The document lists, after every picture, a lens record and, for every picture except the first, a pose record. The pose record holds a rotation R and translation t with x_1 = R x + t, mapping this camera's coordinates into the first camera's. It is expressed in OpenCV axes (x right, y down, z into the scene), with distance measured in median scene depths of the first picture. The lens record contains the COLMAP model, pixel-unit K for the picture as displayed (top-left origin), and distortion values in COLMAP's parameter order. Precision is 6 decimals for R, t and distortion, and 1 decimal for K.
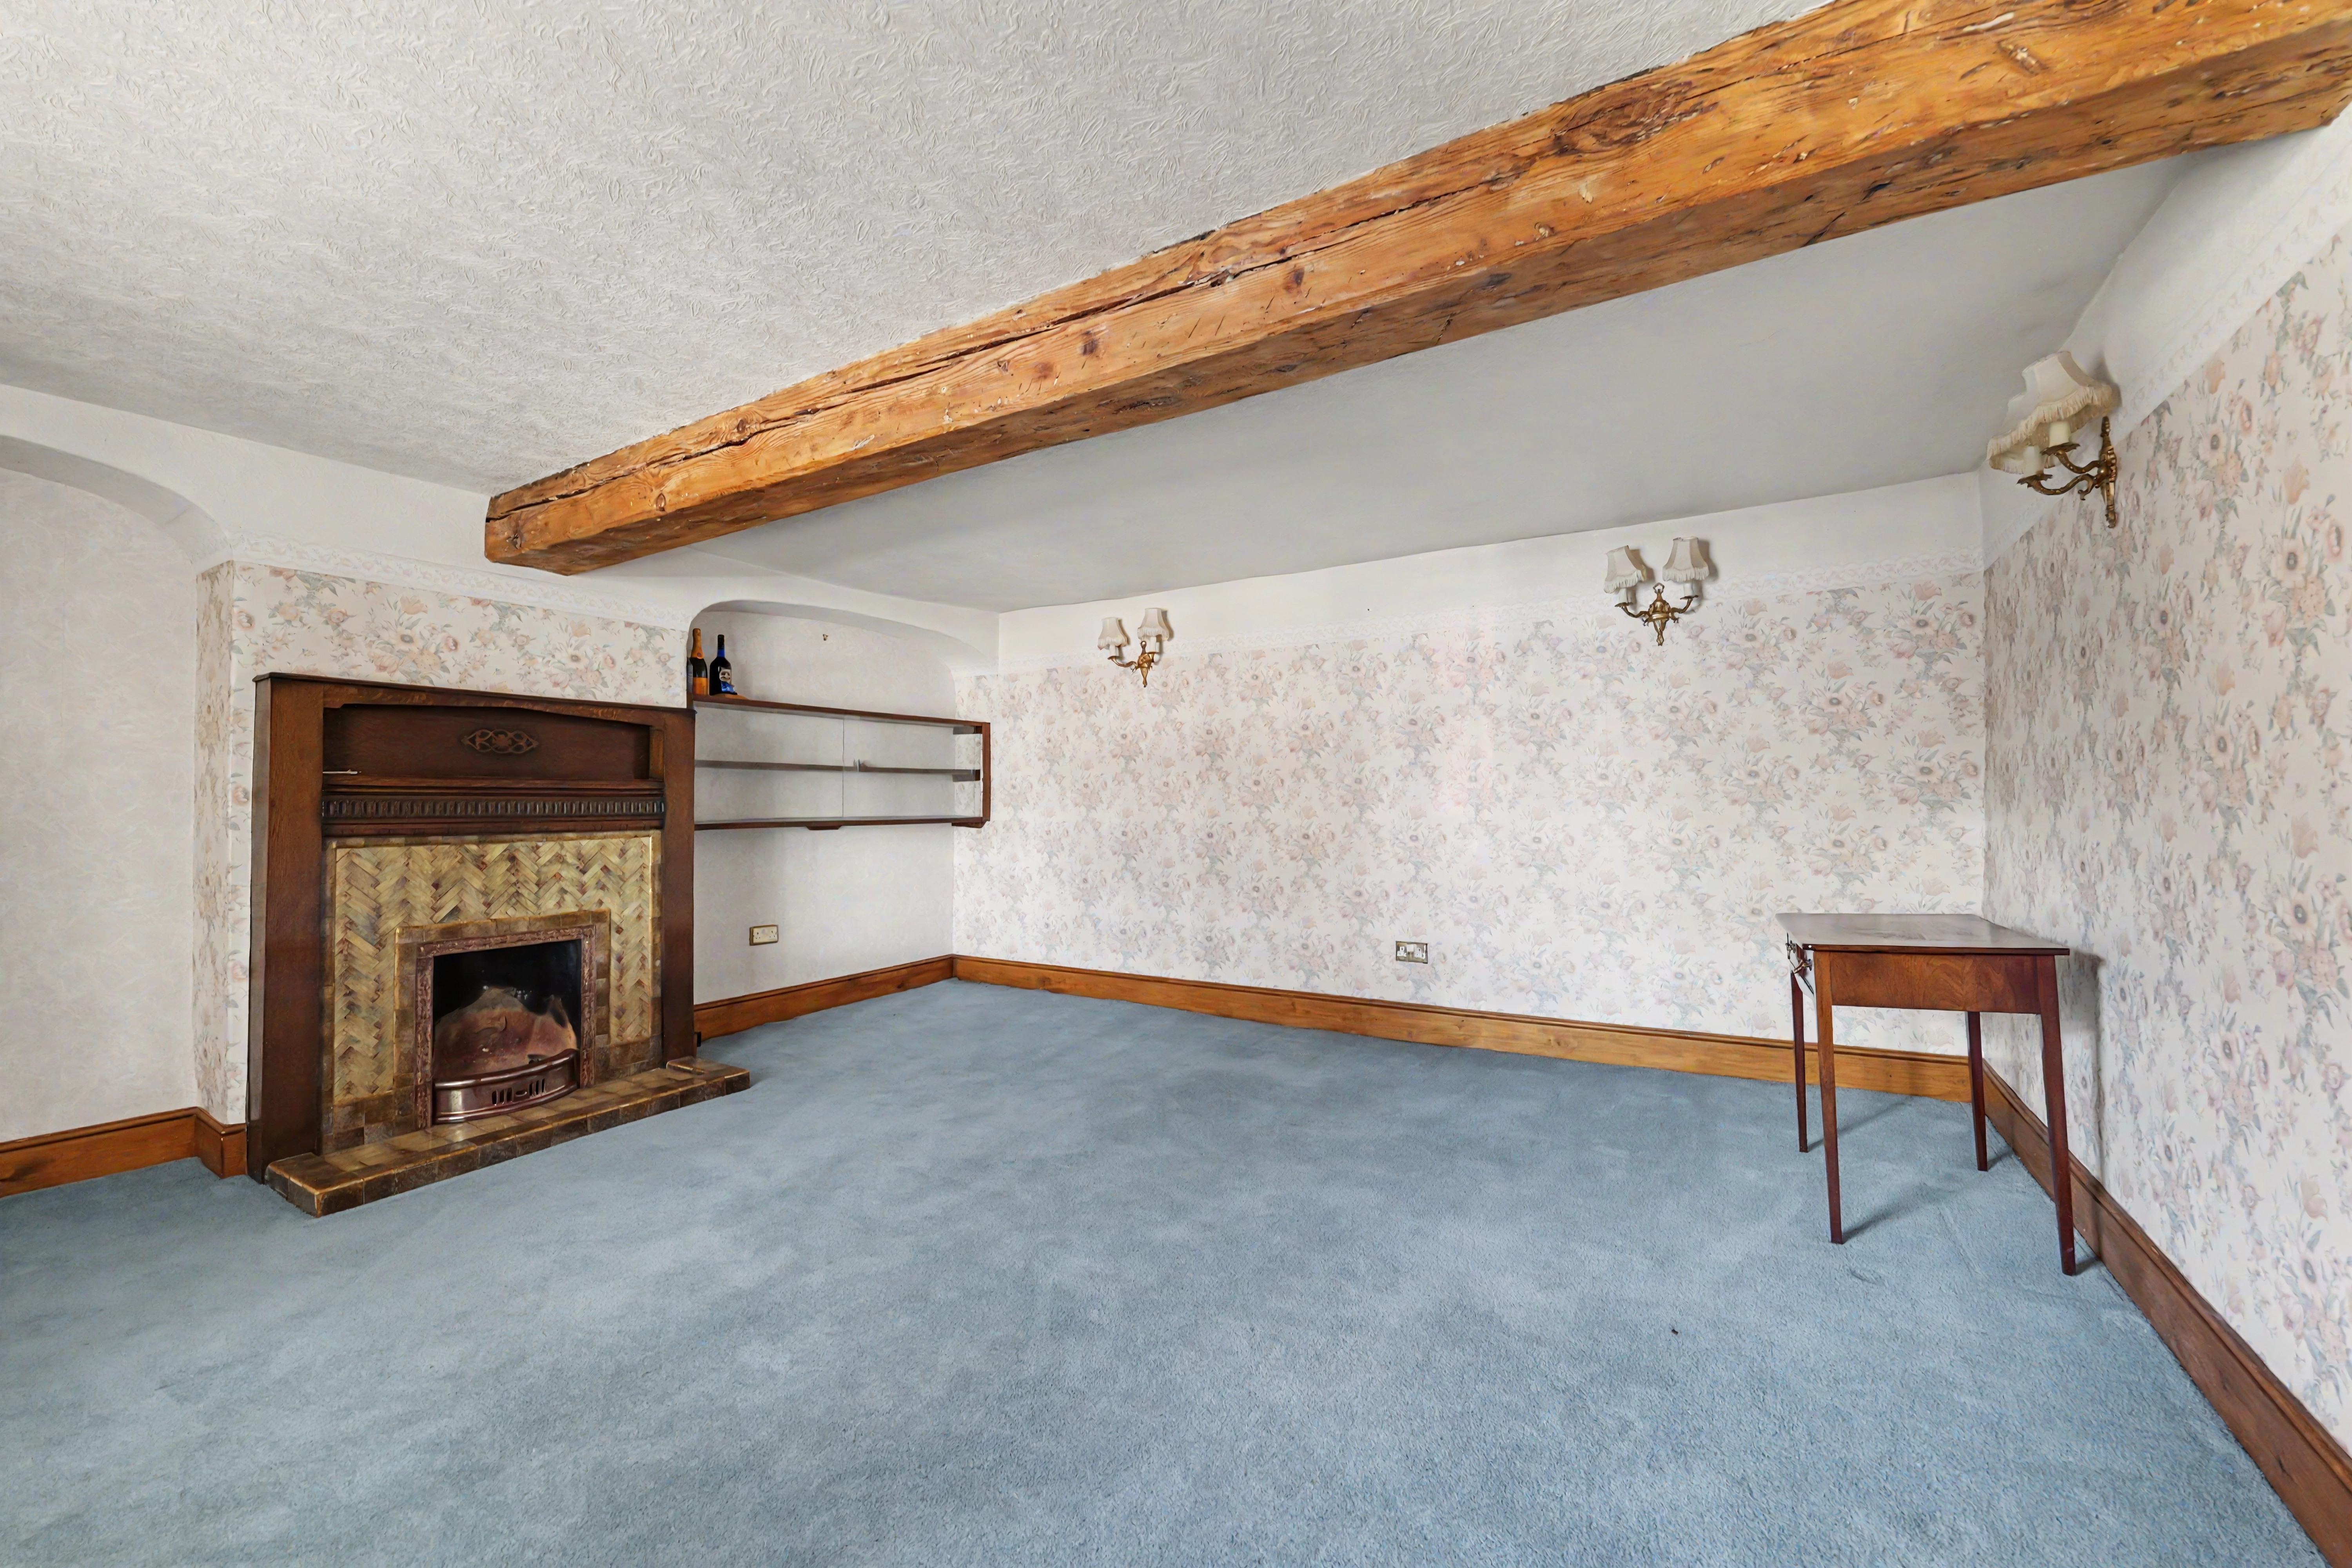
lens RADIAL K [[961.5, 0, 1172.1], [0, 961.5, 791.8], [0, 0, 1]] dist [-0.012006, -0.000285]
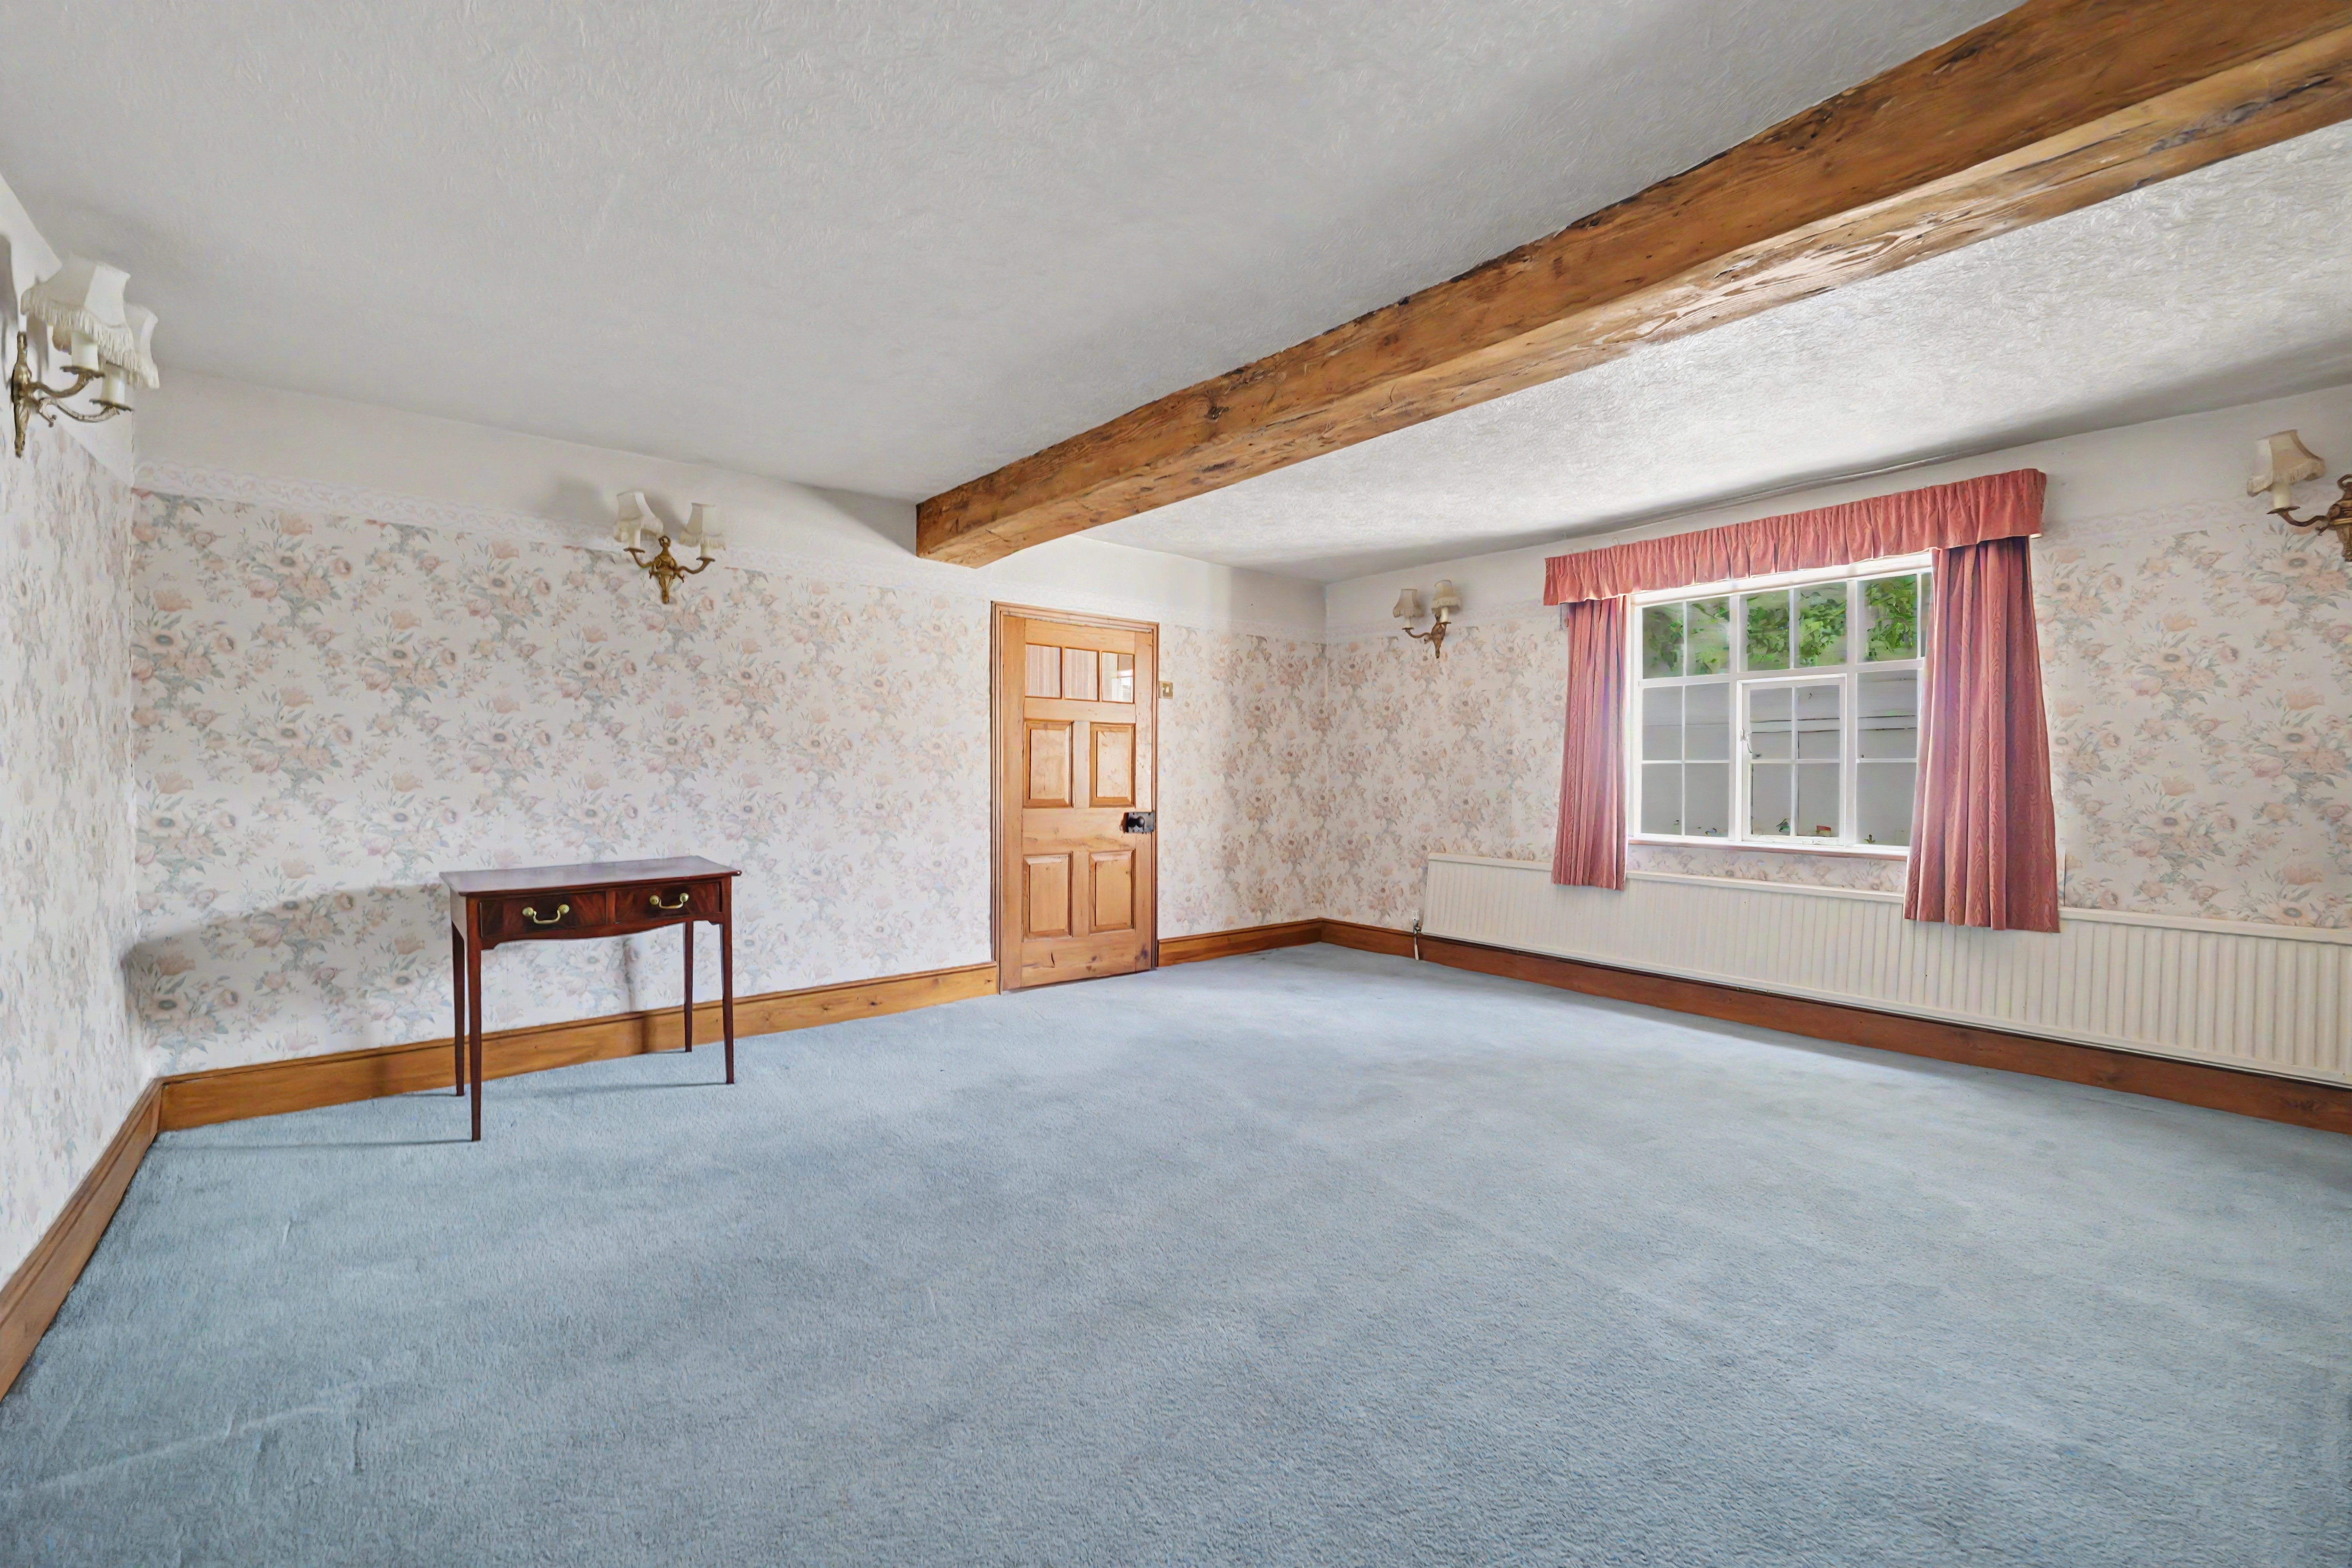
lens RADIAL K [[961.5, 0, 1188.0], [0, 961.5, 787.8], [0, 0, 1]] dist [-0.012006, -0.000285]
pose [[-0.947025, -0.001467, 0.321156, -0.222826], [0.000979, 0.999972, 0.007454, 0.020003], [-0.321158, 0.007374, -0.946997, 1.447031]]
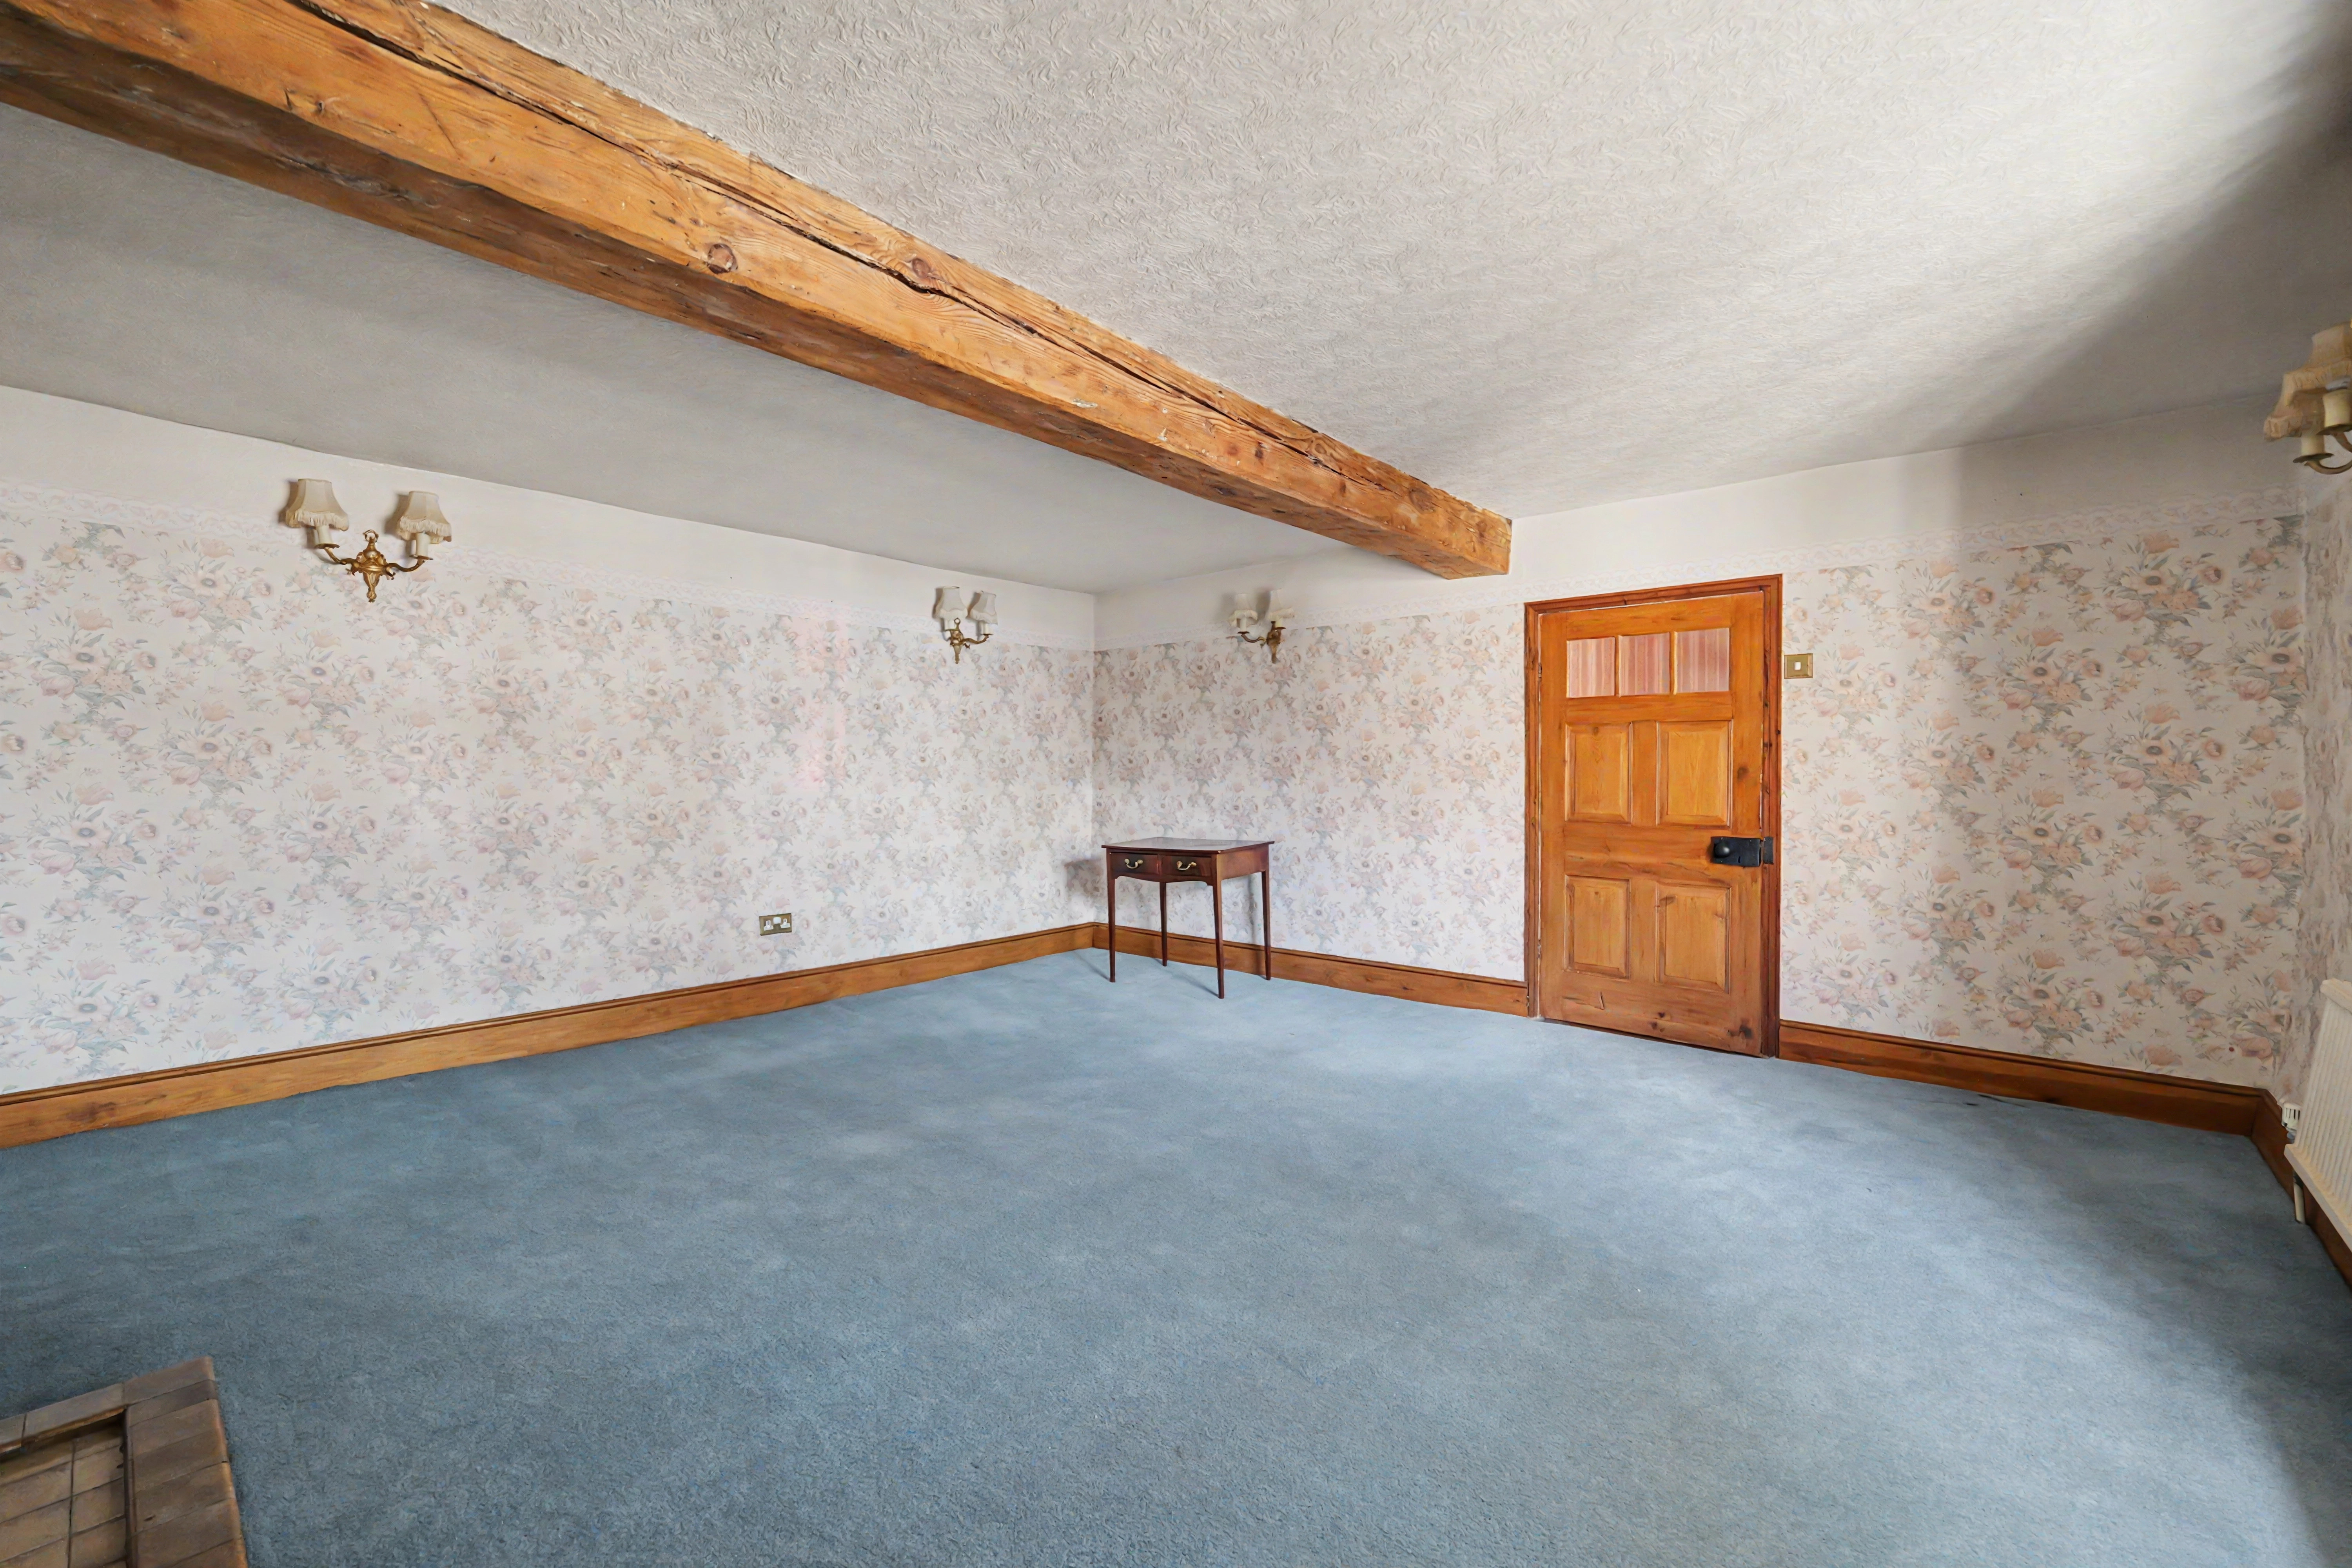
lens RADIAL K [[961.5, 0, 1186.5], [0, 961.5, 780.2], [0, 0, 1]] dist [-0.012006, -0.000285]
pose [[0.157729, 0.003341, 0.987477, -0.865730], [-0.011004, 0.999938, -0.001625, 0.011992], [-0.987421, -0.010610, 0.157756, 0.506817]]
